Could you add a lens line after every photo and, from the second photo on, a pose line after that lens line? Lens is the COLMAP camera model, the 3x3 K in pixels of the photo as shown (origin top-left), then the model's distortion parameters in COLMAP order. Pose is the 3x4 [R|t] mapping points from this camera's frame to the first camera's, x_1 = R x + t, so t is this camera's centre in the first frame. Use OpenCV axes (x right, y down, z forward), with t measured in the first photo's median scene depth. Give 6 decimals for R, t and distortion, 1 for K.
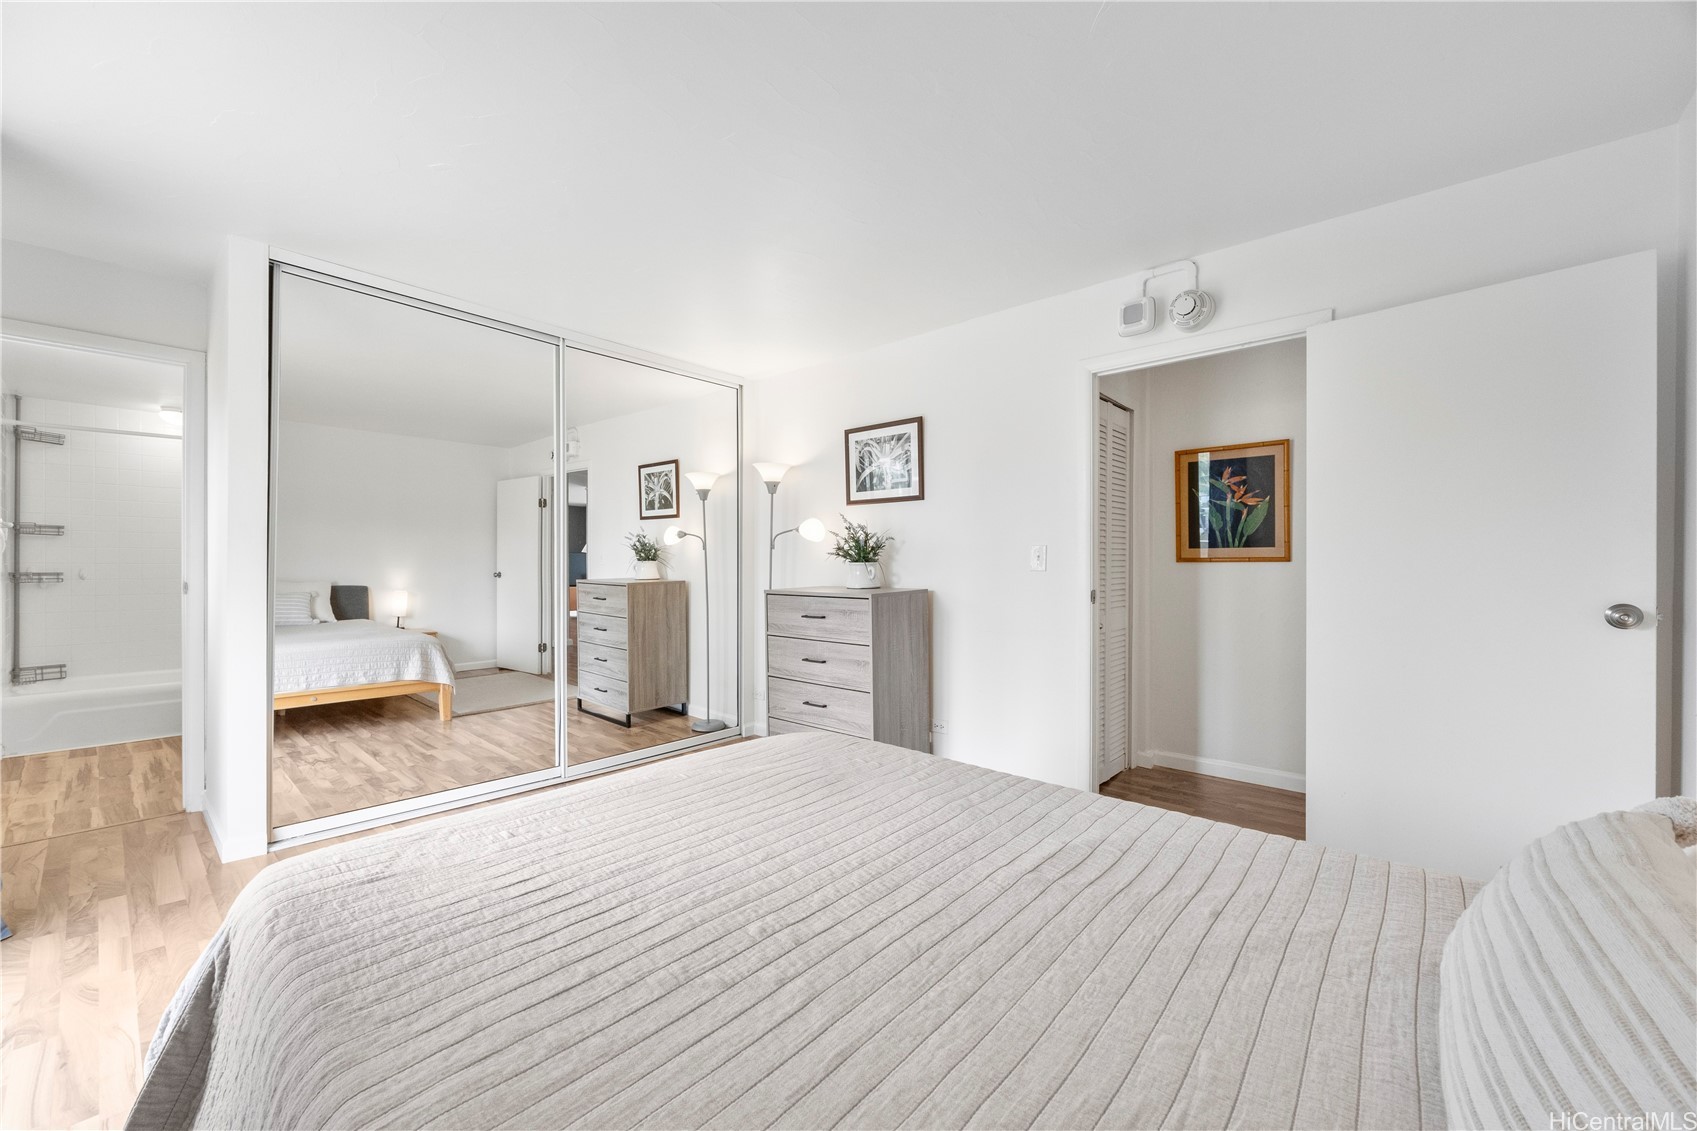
lens RADIAL K [[646.7, 0, 840.7], [0, 646.7, 570.4], [0, 0, 1]] dist [0.002210, 0.000018]
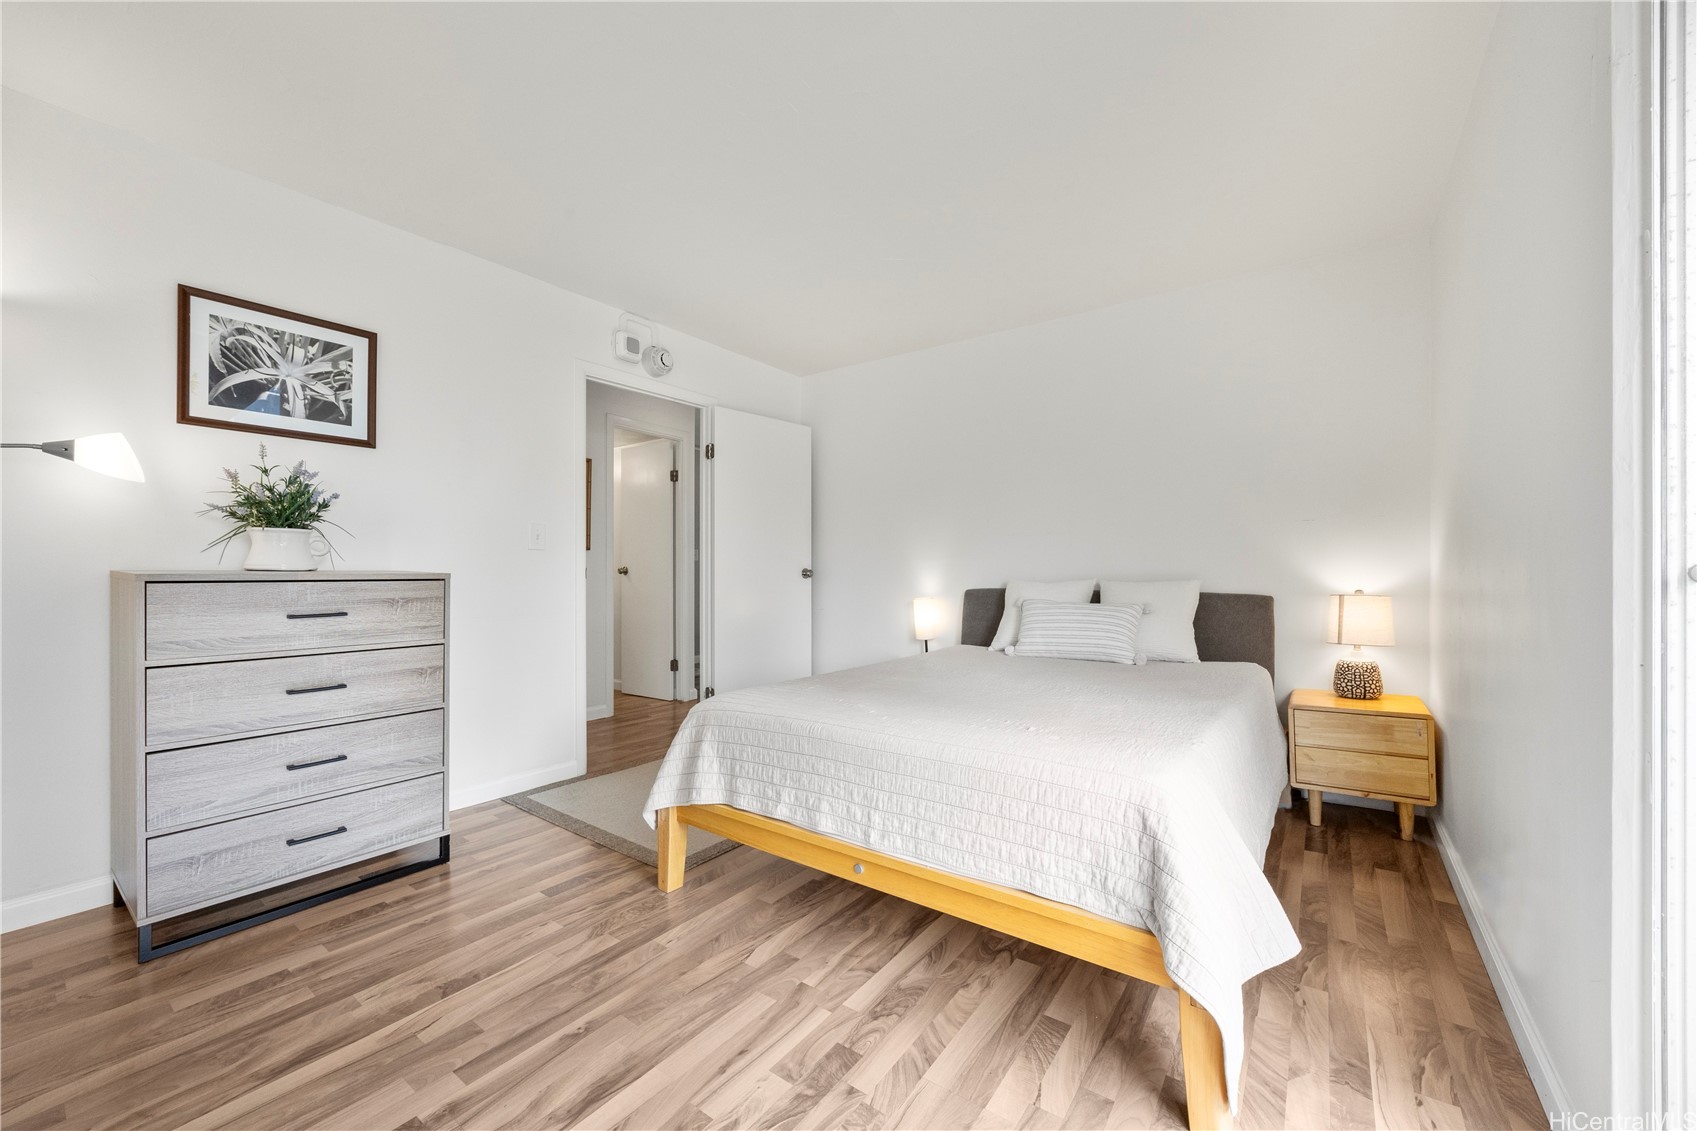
lens RADIAL K [[646.7, 0, 848.9], [0, 646.7, 567.0], [0, 0, 1]] dist [0.002210, 0.000018]
pose [[-0.088443, 0.000115, 0.996081, -0.943706], [0.007283, 0.999973, 0.000531, 0.041502], [-0.996055, 0.007302, -0.088442, 0.776241]]
